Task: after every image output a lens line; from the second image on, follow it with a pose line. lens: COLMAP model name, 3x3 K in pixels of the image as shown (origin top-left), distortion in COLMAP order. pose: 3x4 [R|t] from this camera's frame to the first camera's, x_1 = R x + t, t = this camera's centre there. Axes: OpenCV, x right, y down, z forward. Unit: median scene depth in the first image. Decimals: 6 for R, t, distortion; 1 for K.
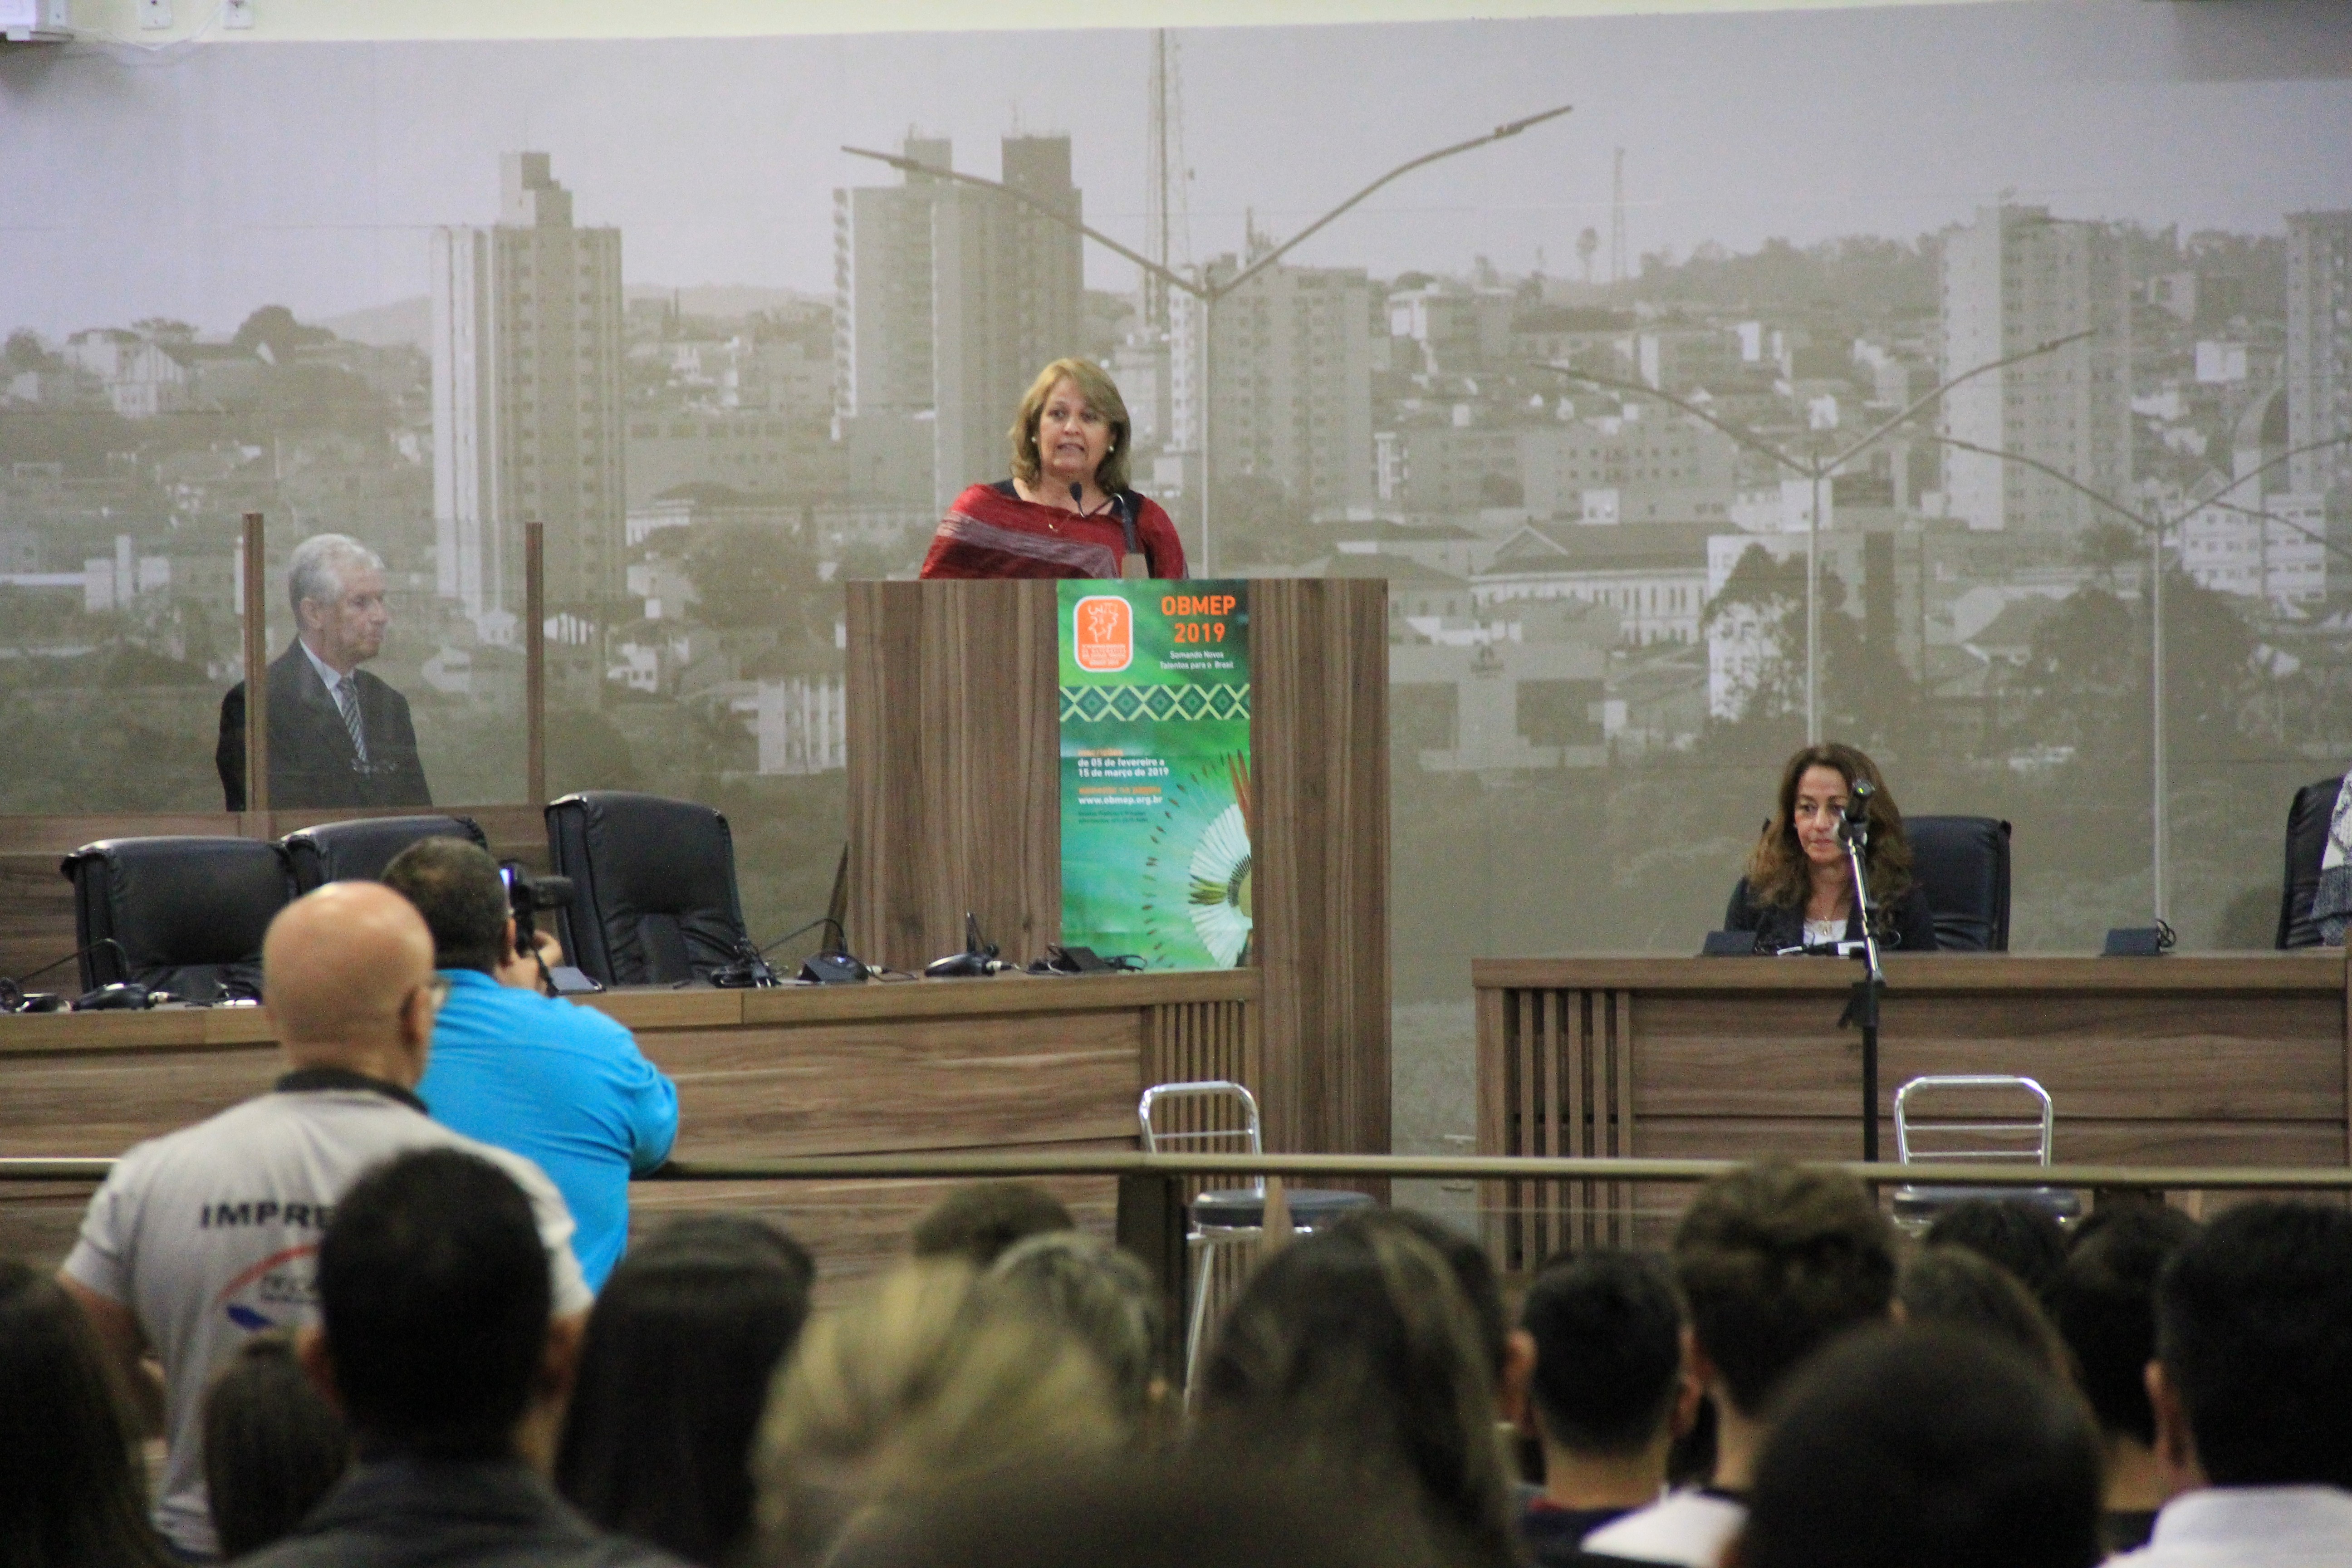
lens RADIAL K [[13122.8, 0, 1174.9], [0, 13122.8, 860.3], [0, 0, 1]] dist [2.010485, -3.282195]
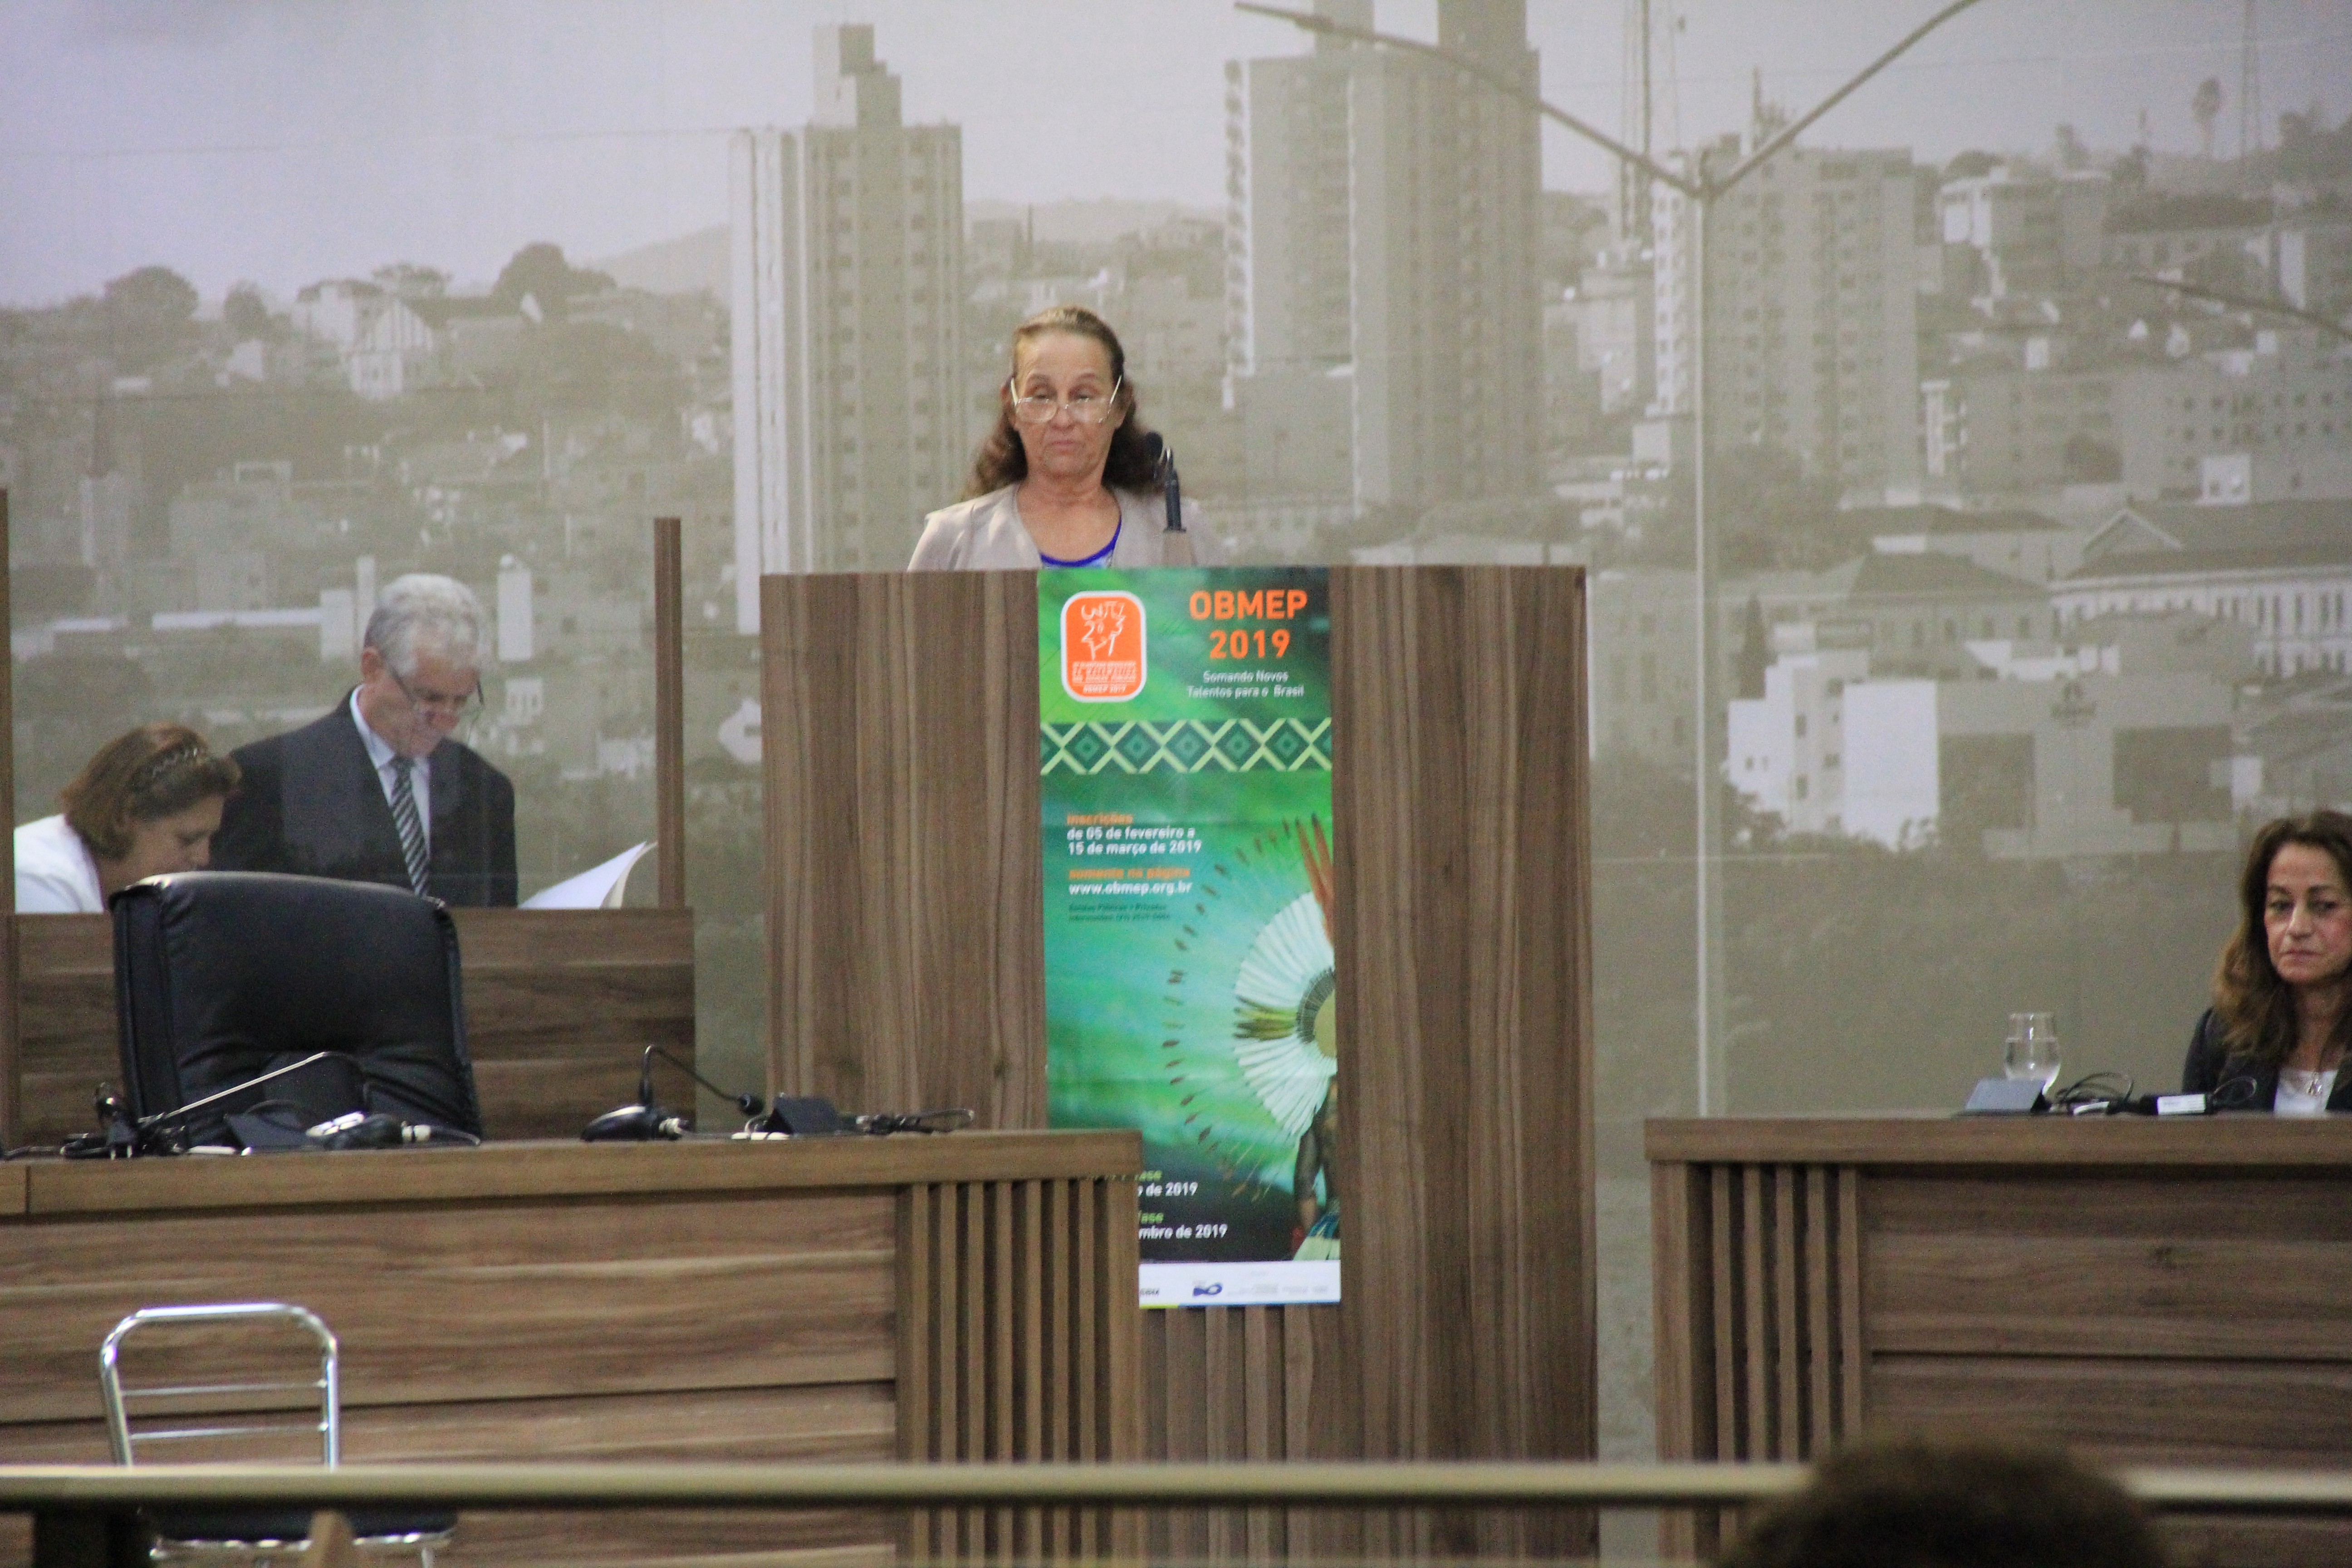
lens RADIAL K [[13122.8, 0, 1174.9], [0, 13122.8, 860.3], [0, 0, 1]] dist [2.010485, -3.282195]
pose [[0.967914, -0.005094, -0.251232, 0.155149], [0.001203, 0.999877, -0.015640, 0.004302], [0.251281, 0.014836, 0.967801, 0.302871]]
